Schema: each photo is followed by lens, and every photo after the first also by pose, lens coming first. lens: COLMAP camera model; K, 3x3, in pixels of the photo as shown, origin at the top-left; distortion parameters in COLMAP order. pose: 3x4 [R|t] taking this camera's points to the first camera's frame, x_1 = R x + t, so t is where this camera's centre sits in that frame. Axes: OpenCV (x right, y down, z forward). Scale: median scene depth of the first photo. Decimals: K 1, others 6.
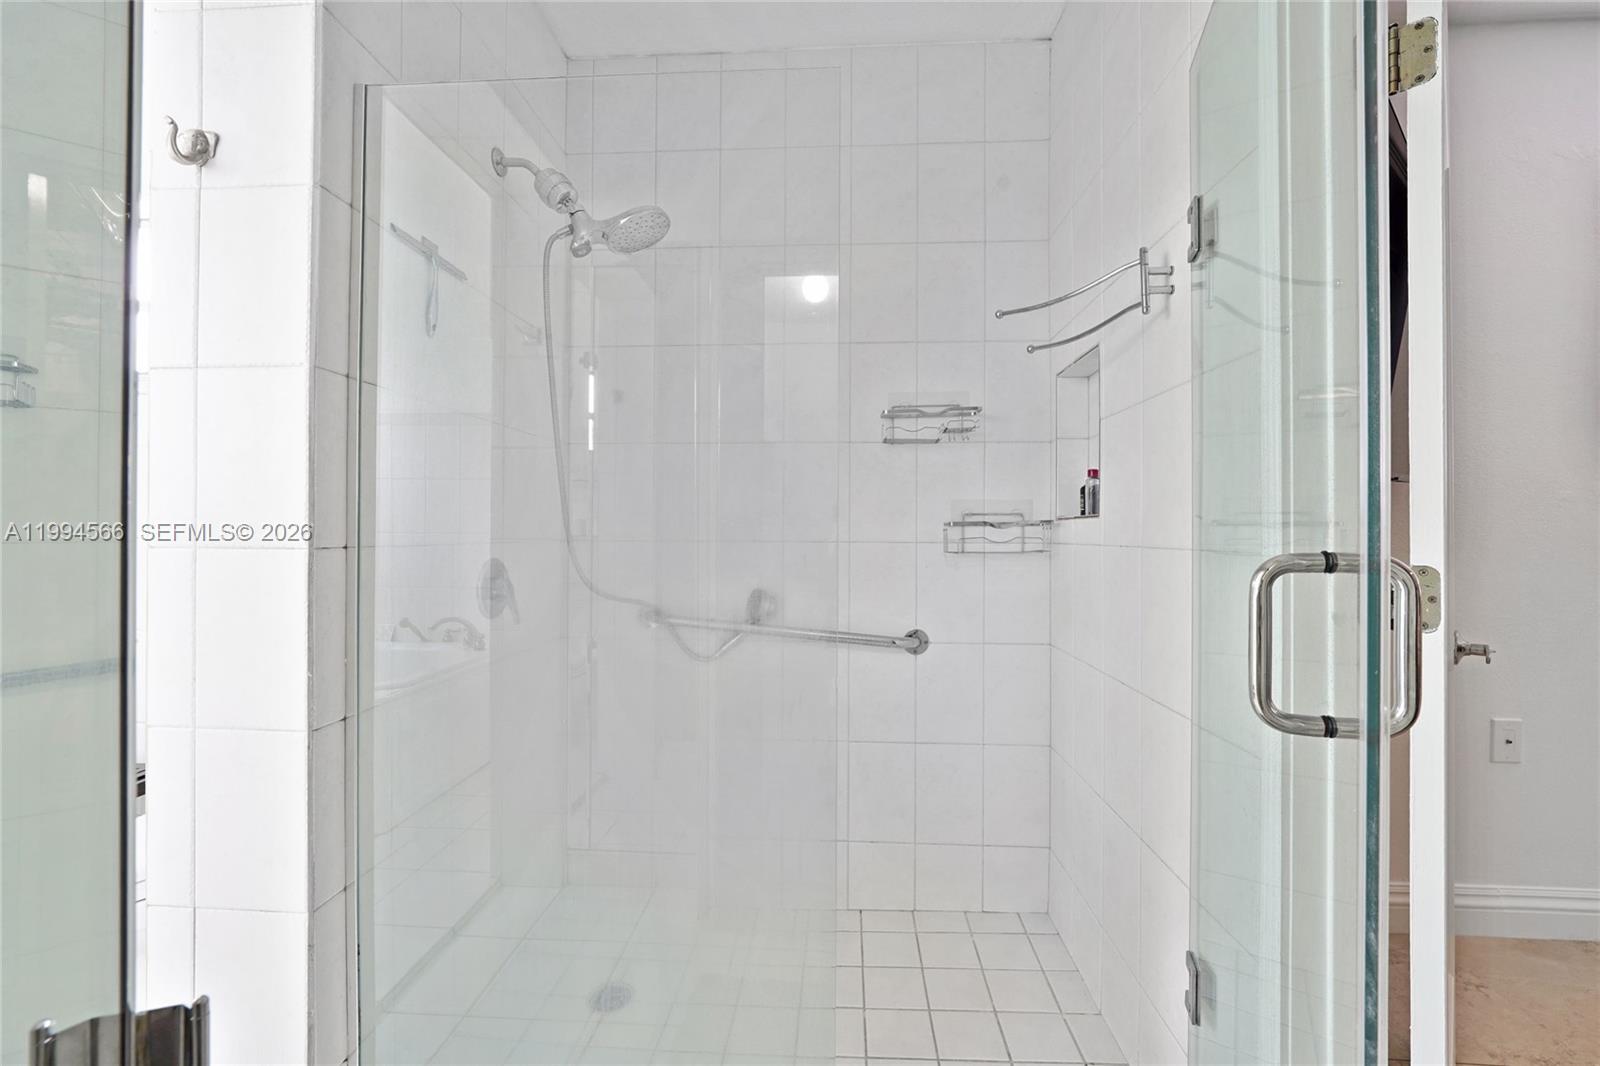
lens RADIAL K [[645.9, 0, 801.5], [0, 645.9, 523.6], [0, 0, 1]] dist [-0.014230, 0.005979]
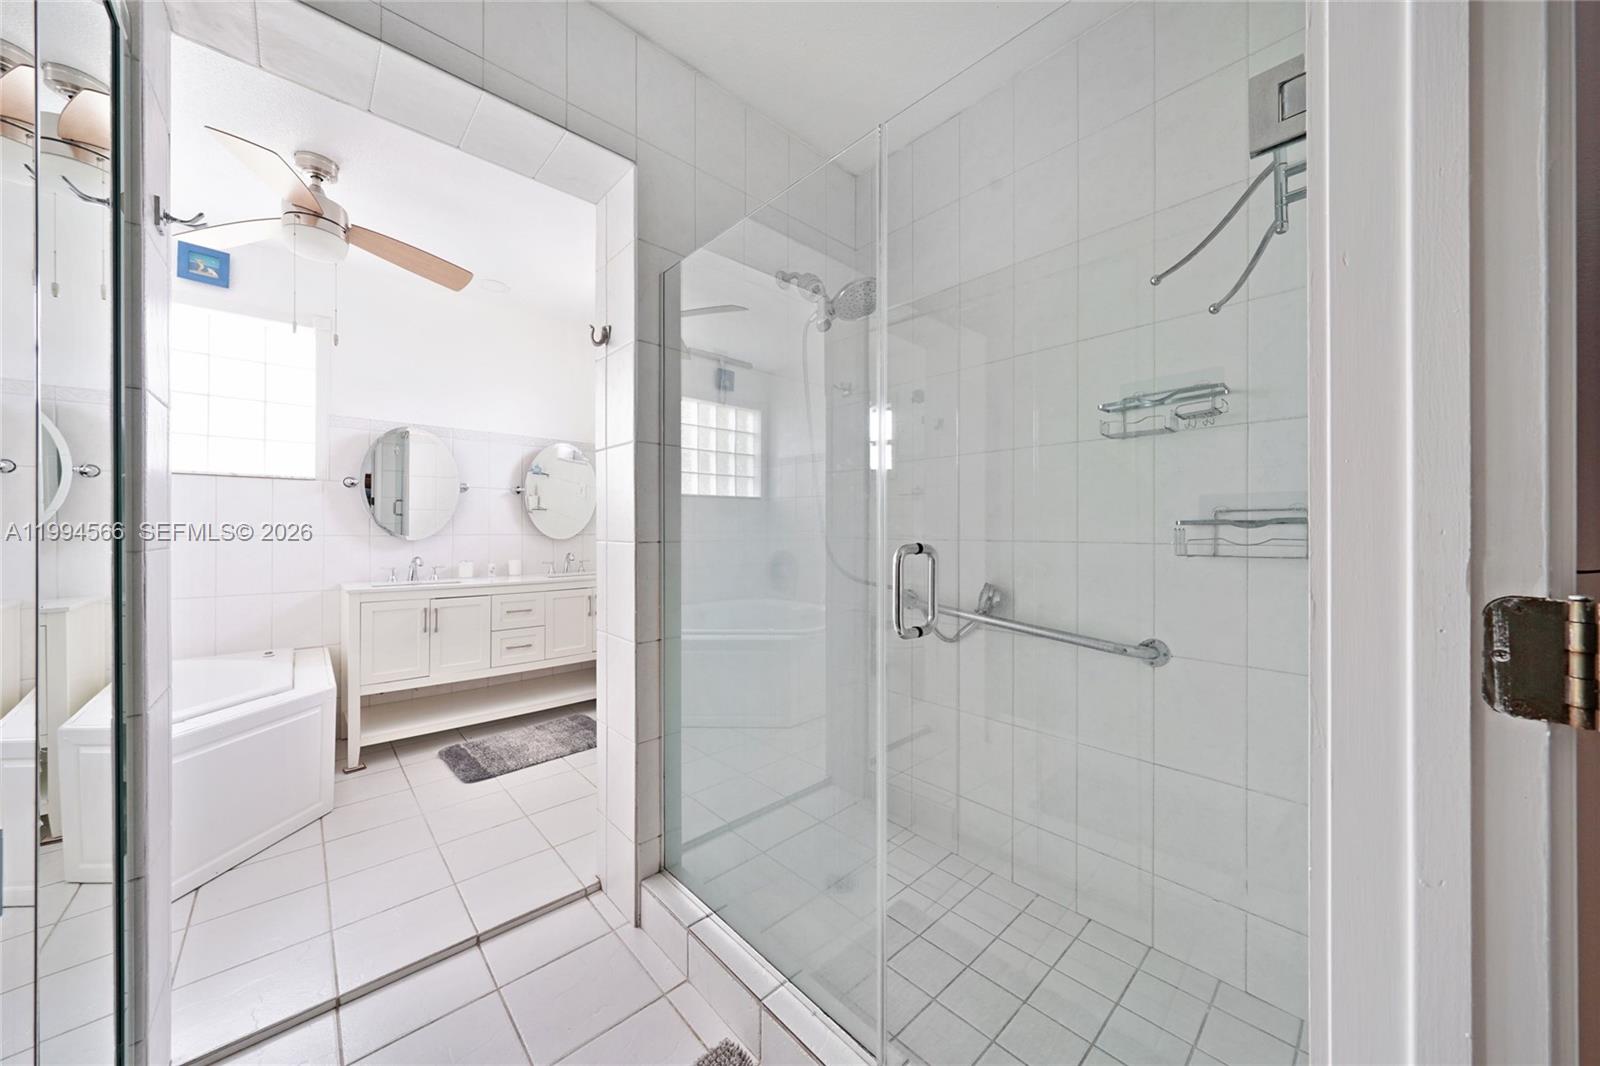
lens RADIAL K [[547.4, 0, 815.0], [0, 547.4, 525.1], [0, 0, 1]] dist [-0.001248, -0.000180]
pose [[0.738189, -0.010959, -0.674505, 0.348842], [0.010469, 0.999934, -0.004789, 0.001795], [0.674513, -0.003526, 0.738255, 0.108039]]
